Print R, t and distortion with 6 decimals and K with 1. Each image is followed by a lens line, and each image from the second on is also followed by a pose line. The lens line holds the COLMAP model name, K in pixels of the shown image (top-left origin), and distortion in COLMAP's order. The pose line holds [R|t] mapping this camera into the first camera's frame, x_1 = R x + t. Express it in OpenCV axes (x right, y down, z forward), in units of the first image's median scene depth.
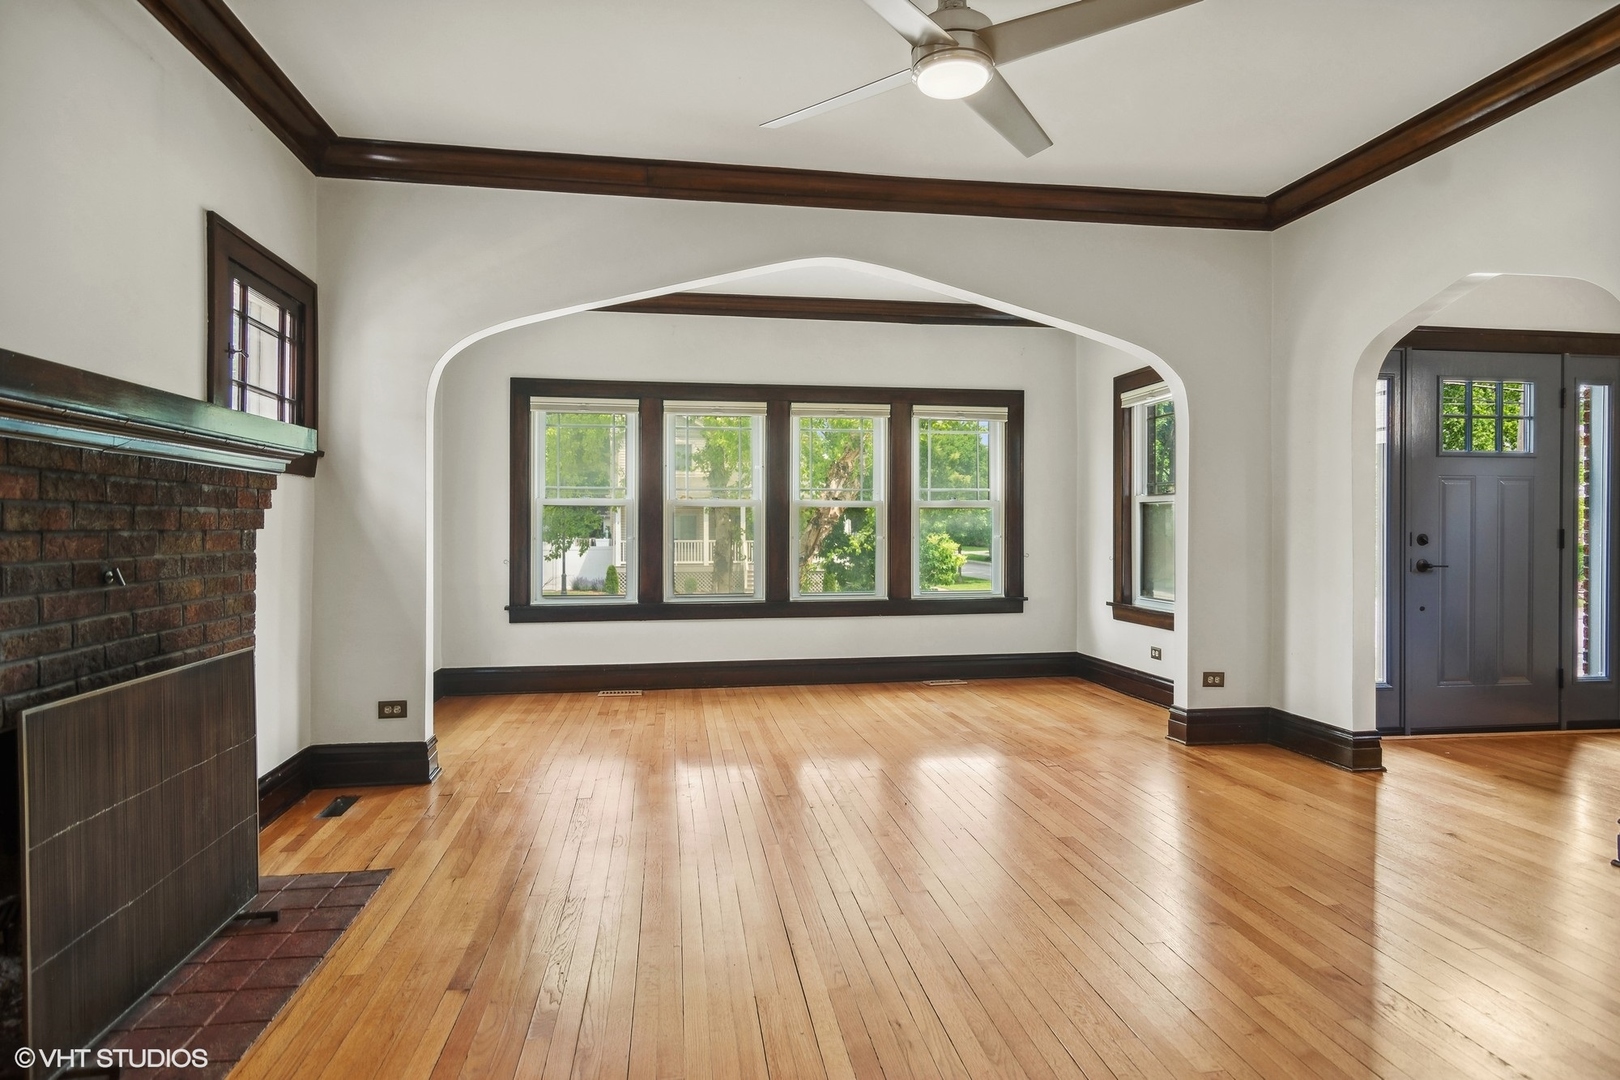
lens RADIAL K [[890.1, 0, 810.0], [0, 890.1, 540.0], [0, 0, 1]] dist [-0.000237, 0.000057]
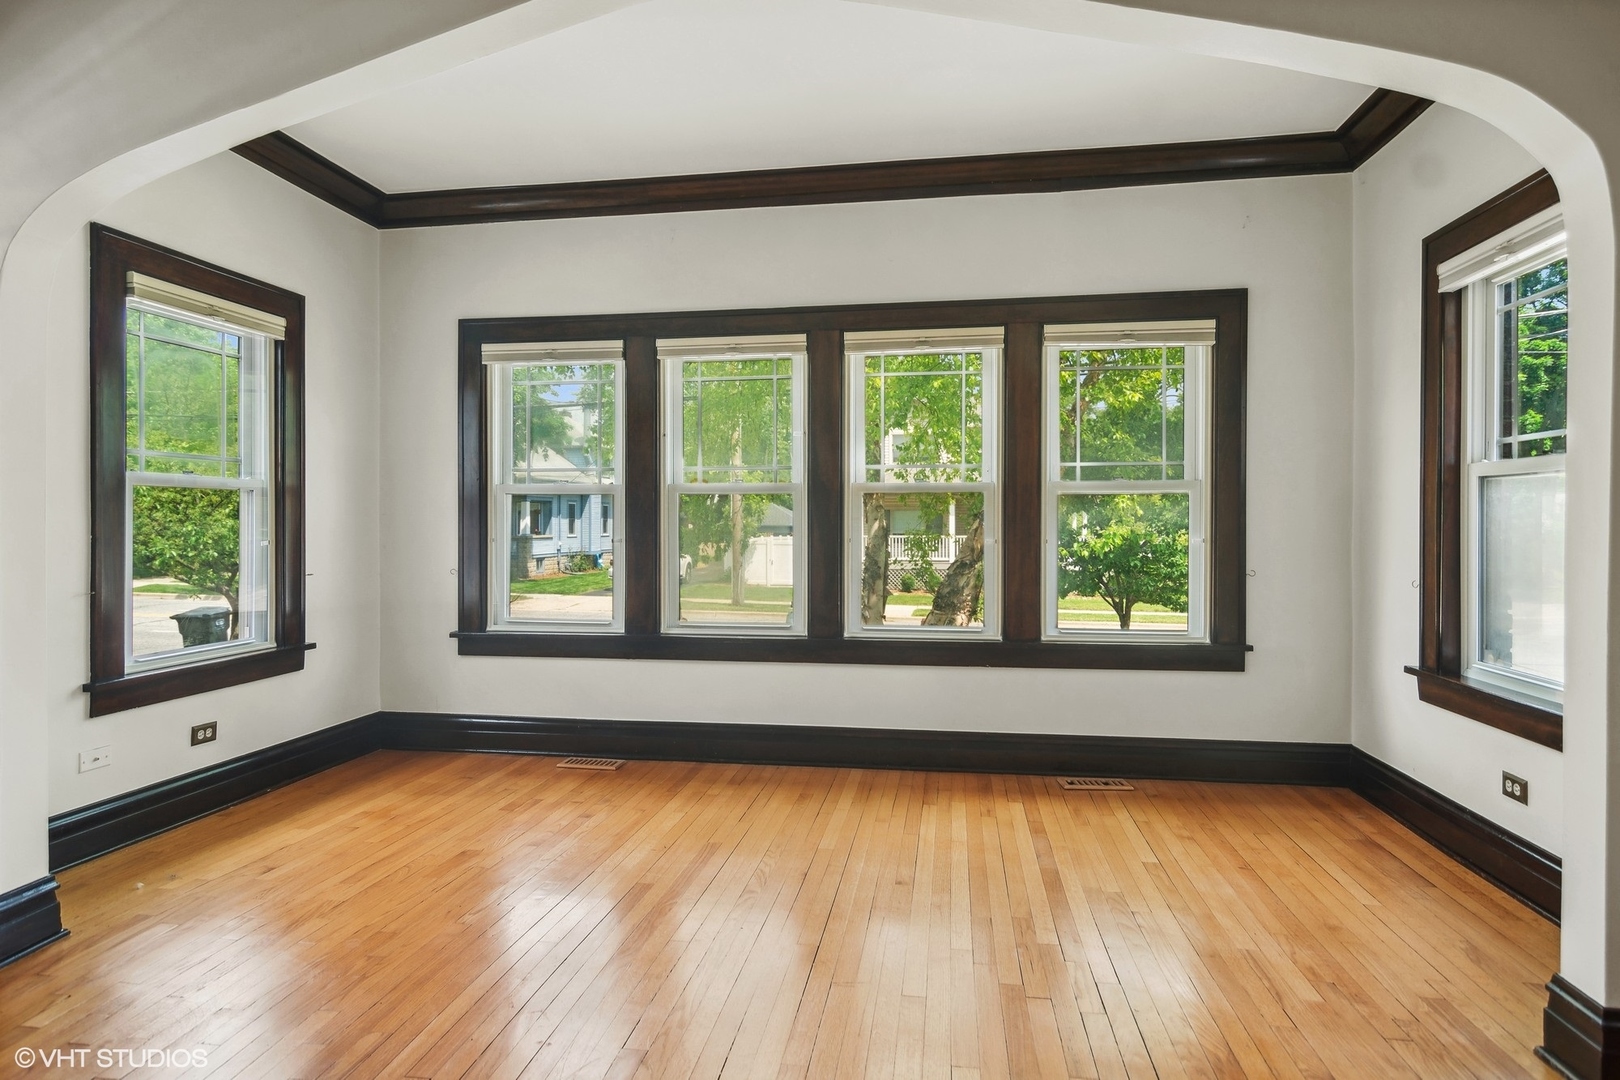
lens RADIAL K [[876.6, 0, 810.1], [0, 876.6, 537.0], [0, 0, 1]] dist [-0.003279, -0.000010]
pose [[0.950918, 0.005611, -0.309392, 0.157480], [-0.004565, 0.999981, 0.004105, -0.008078], [0.309409, -0.002491, 0.950926, 0.396512]]
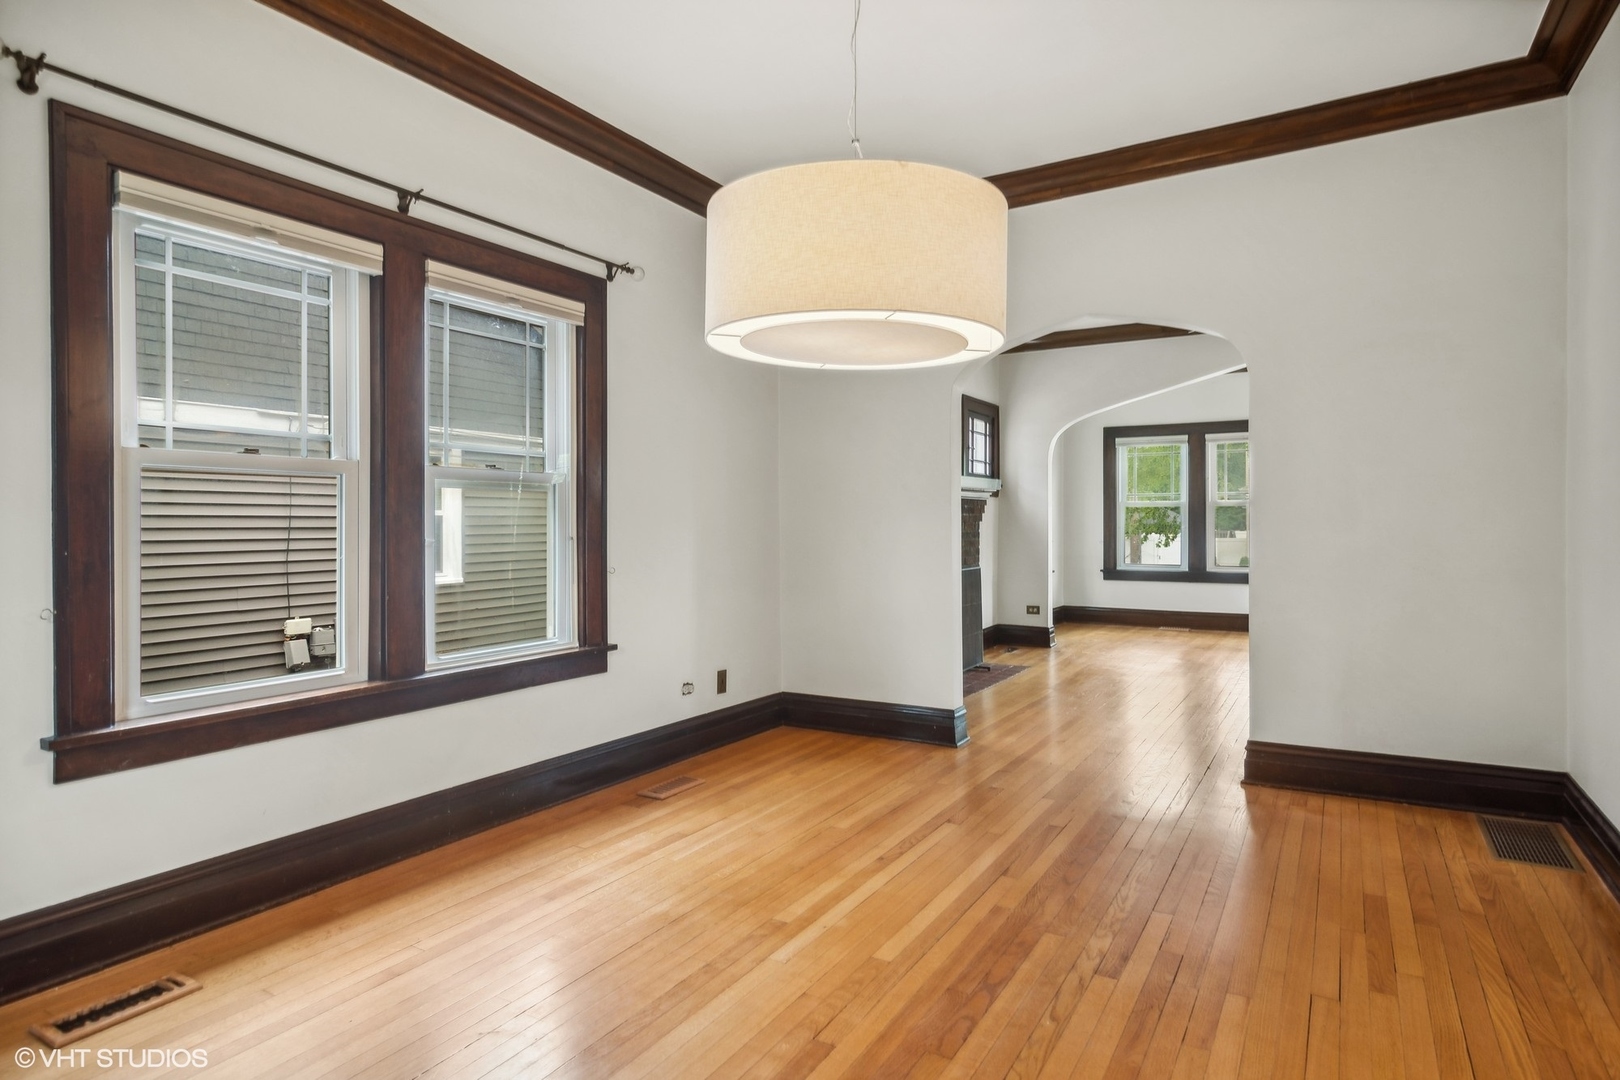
lens RADIAL K [[891.8, 0, 810.5], [0, 891.8, 504.9], [0, 0, 1]] dist [0.000206, 0.000231]
pose [[0.767129, -0.014598, -0.641327, 0.284784], [-0.004846, 0.999581, -0.028550, 0.006431], [0.641475, 0.025009, 0.766737, -0.565134]]
